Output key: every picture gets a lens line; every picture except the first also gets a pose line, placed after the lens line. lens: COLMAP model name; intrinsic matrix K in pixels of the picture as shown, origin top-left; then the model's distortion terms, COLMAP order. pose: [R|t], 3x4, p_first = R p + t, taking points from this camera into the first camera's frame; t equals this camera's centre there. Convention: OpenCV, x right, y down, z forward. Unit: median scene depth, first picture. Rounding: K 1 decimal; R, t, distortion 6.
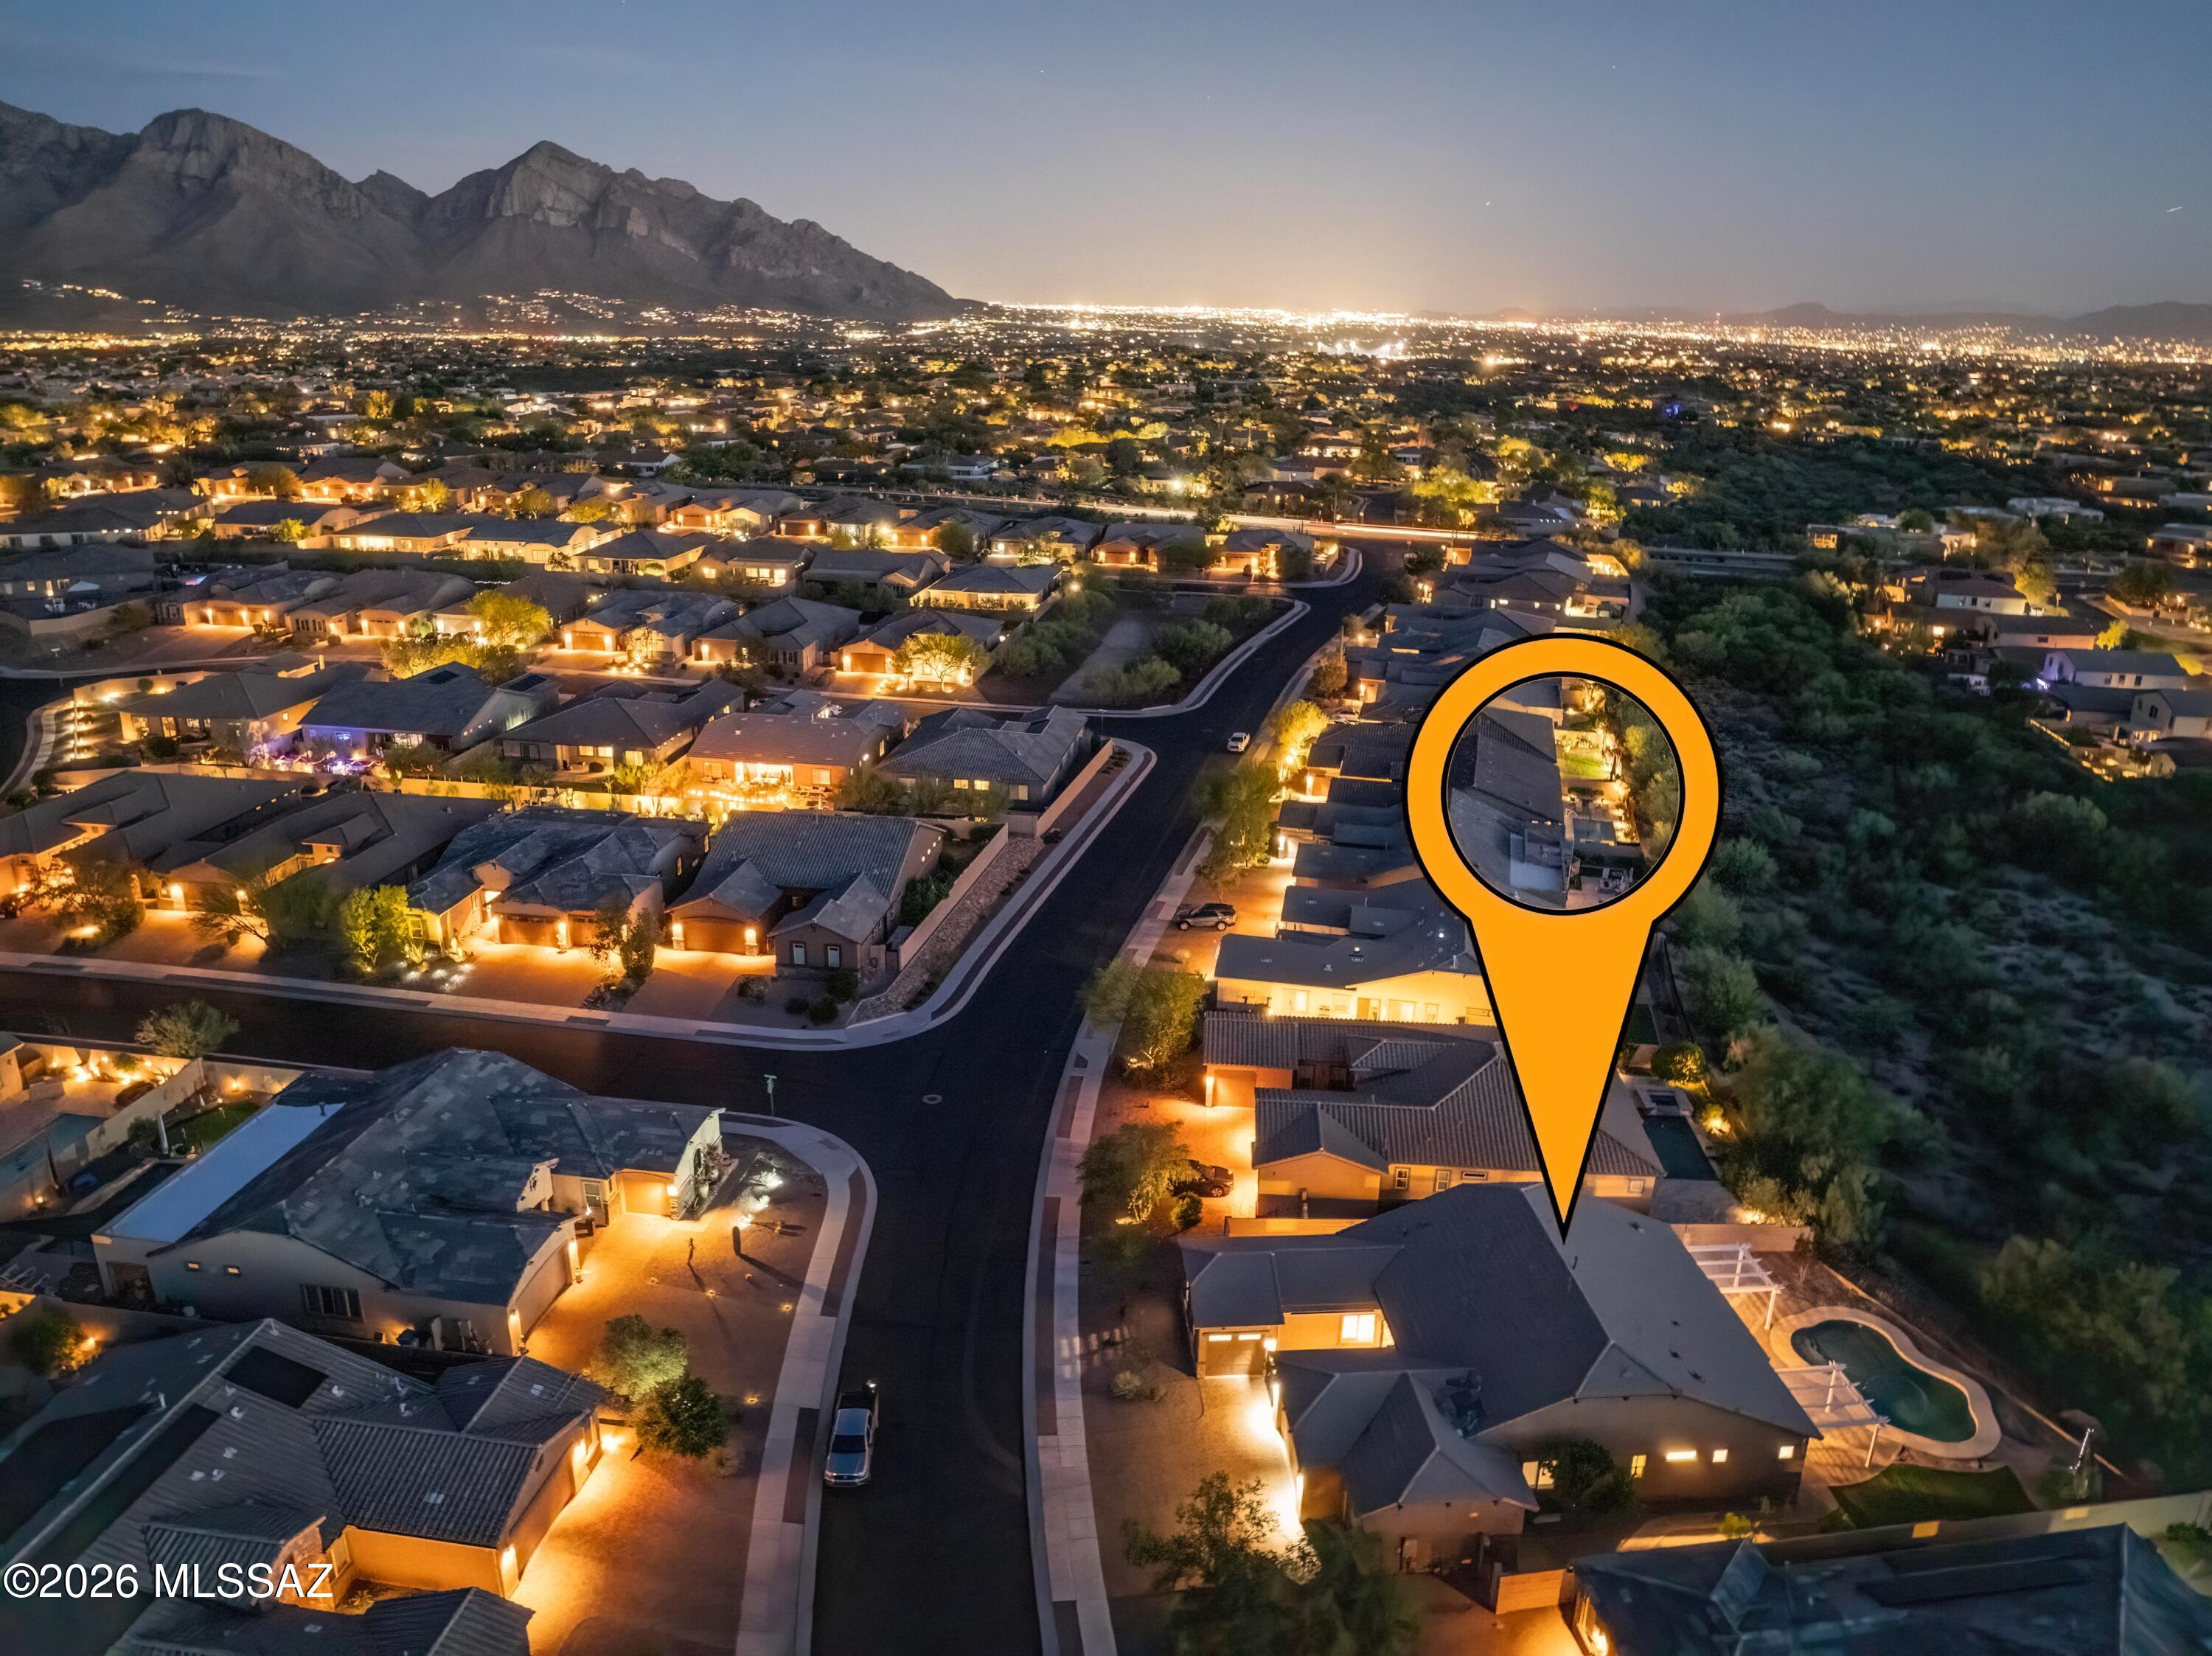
lens RADIAL K [[1554.2, 0, 1114.0], [0, 1554.2, 828.3], [0, 0, 1]] dist [-0.045734, 0.010547]
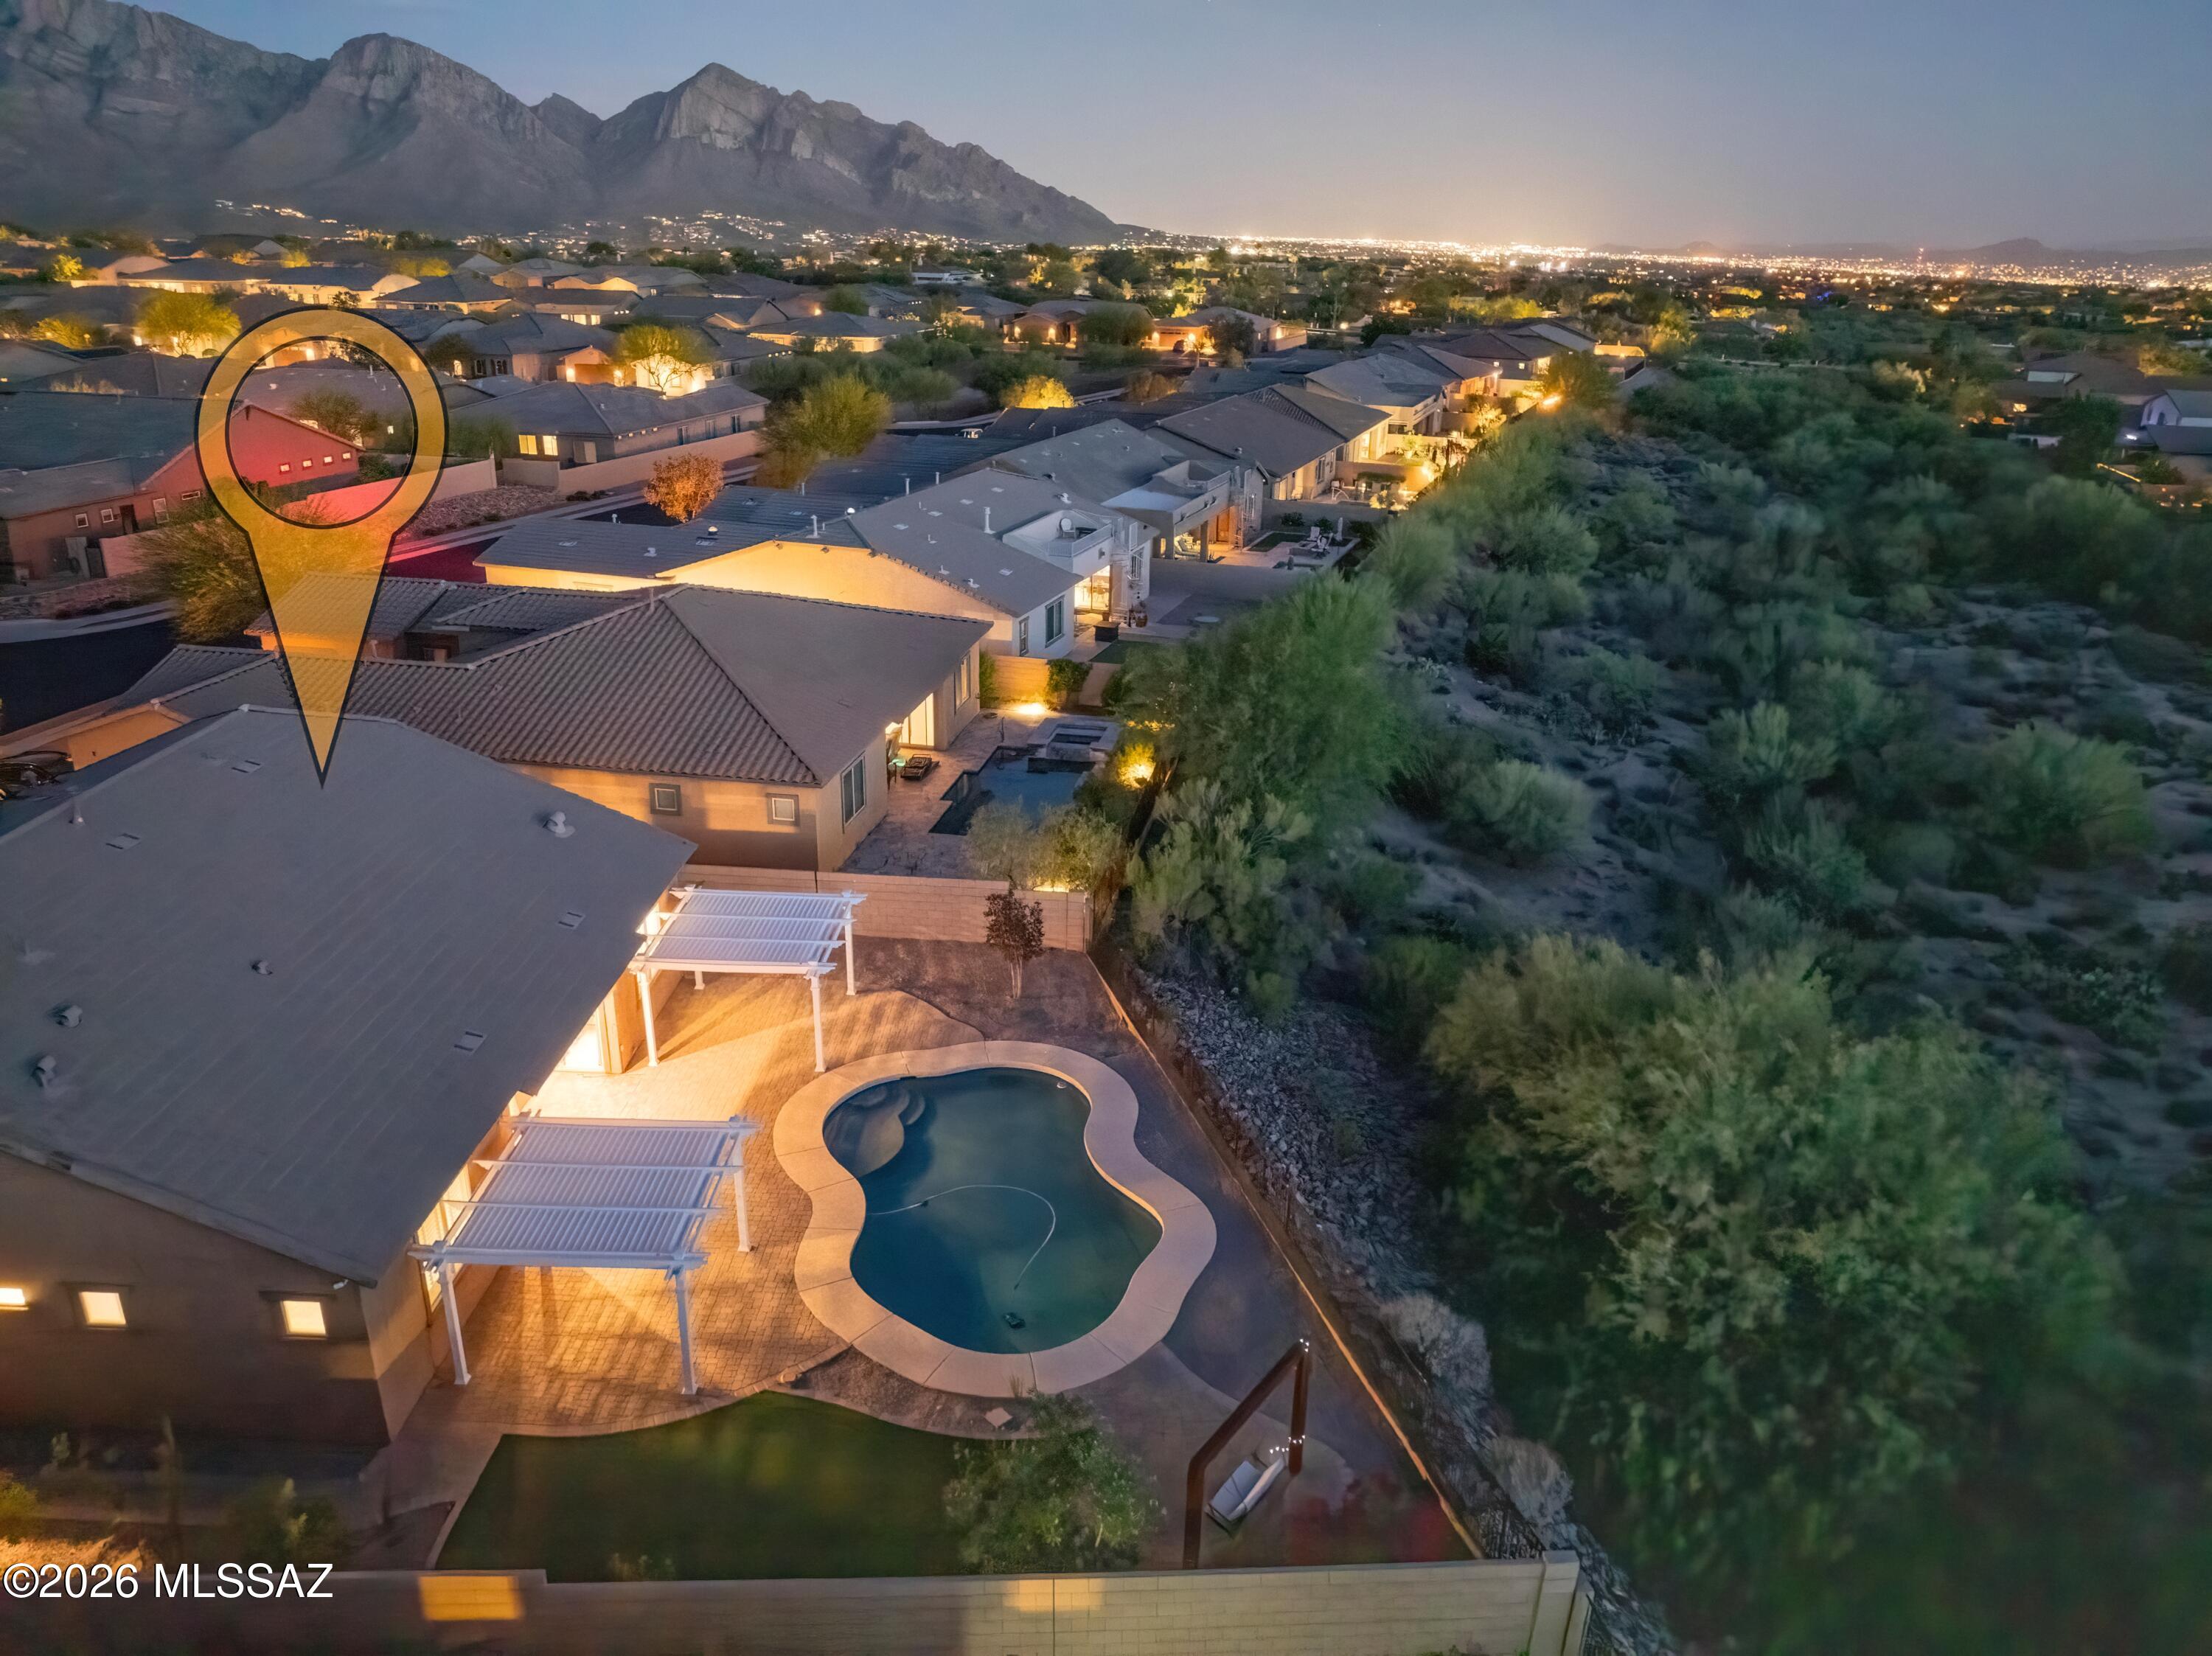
lens RADIAL K [[1559.9, 0, 1112.5], [0, 1559.9, 816.0], [0, 0, 1]] dist [-0.047620, 0.019292]
pose [[0.994806, 0.037750, -0.094531, 0.552761], [-0.034649, 0.998813, 0.034237, 0.241467], [0.095712, -0.030783, 0.994933, 0.590785]]
